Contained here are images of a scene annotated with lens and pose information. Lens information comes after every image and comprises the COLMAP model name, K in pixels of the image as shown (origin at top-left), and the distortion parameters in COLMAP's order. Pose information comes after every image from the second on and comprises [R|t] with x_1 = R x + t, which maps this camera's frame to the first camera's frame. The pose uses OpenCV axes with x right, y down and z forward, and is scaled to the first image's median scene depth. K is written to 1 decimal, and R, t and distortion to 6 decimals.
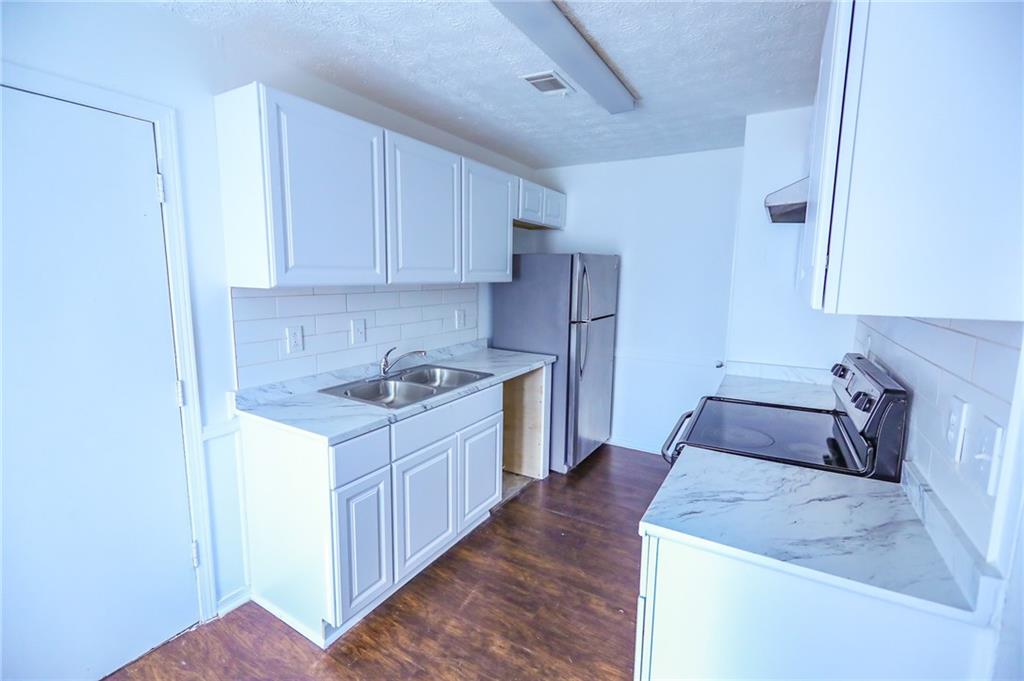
lens RADIAL K [[456.1, 0, 511.8], [0, 456.1, 337.3], [0, 0, 1]] dist [0.001266, 0.001052]
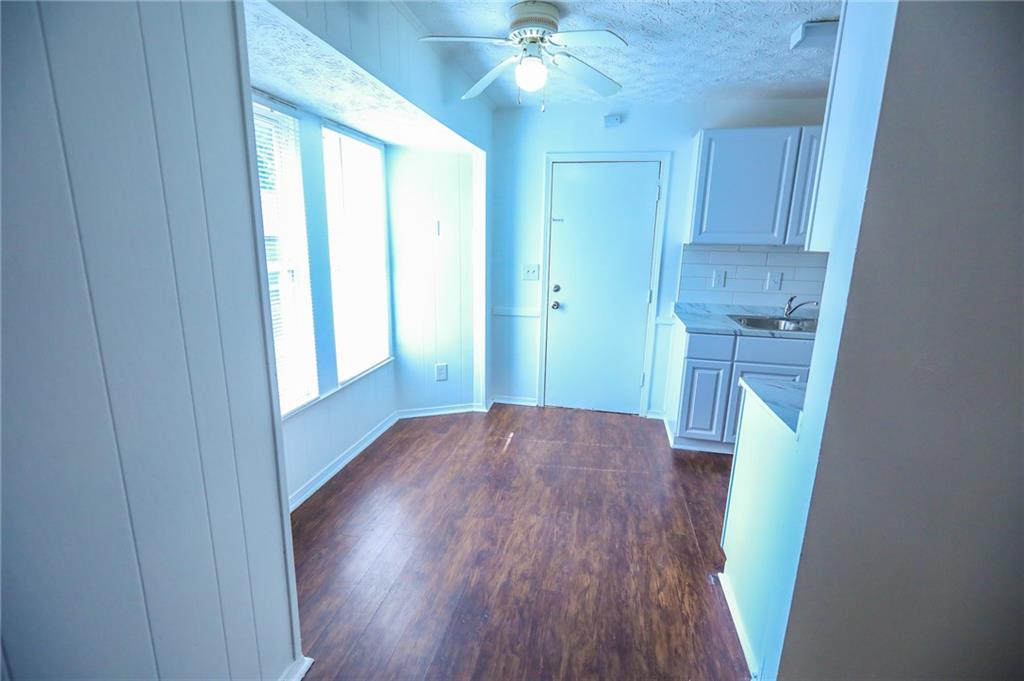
lens RADIAL K [[456.1, 0, 511.8], [0, 456.1, 337.3], [0, 0, 1]] dist [0.001266, 0.001052]
pose [[0.323532, 0.197475, -0.925381, 0.644681], [-0.148578, 0.976450, 0.156427, 0.049258], [0.934479, 0.086882, 0.345254, -0.161398]]
